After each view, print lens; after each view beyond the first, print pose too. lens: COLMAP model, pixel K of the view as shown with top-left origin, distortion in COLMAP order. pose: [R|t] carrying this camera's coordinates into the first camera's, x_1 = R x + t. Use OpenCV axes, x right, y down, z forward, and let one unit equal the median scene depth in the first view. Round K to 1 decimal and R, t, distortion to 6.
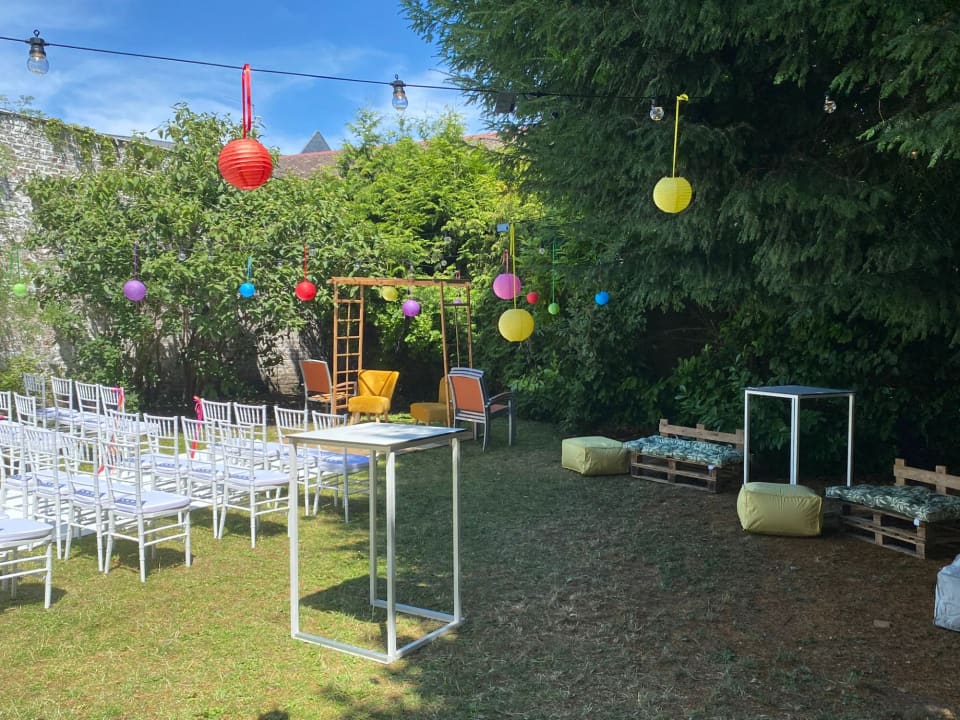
lens RADIAL K [[805.3, 0, 479.6], [0, 805.3, 384.1], [0, 0, 1]] dist [-0.001208, -0.063674]
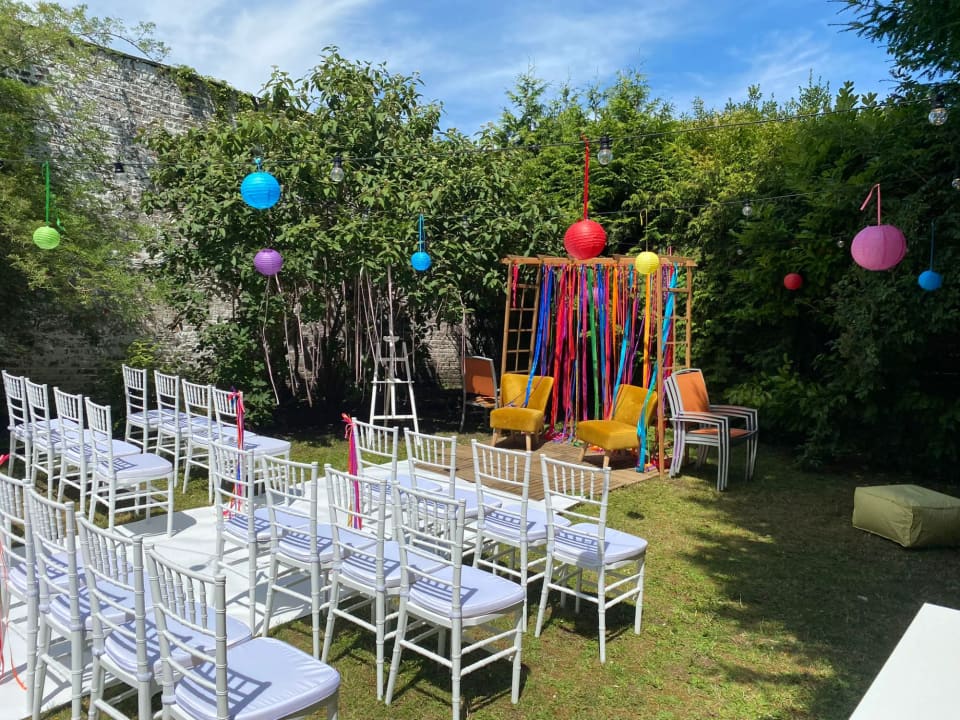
lens RADIAL K [[739.0, 0, 480.0], [0, 739.0, 360.0], [0, 0, 1]] dist [0.105182, -0.240171]
pose [[0.989639, 0.029947, -0.140418, -0.101380], [-0.032806, 0.999298, -0.018095, -0.013464], [0.139778, 0.022514, 0.989927, 0.263596]]
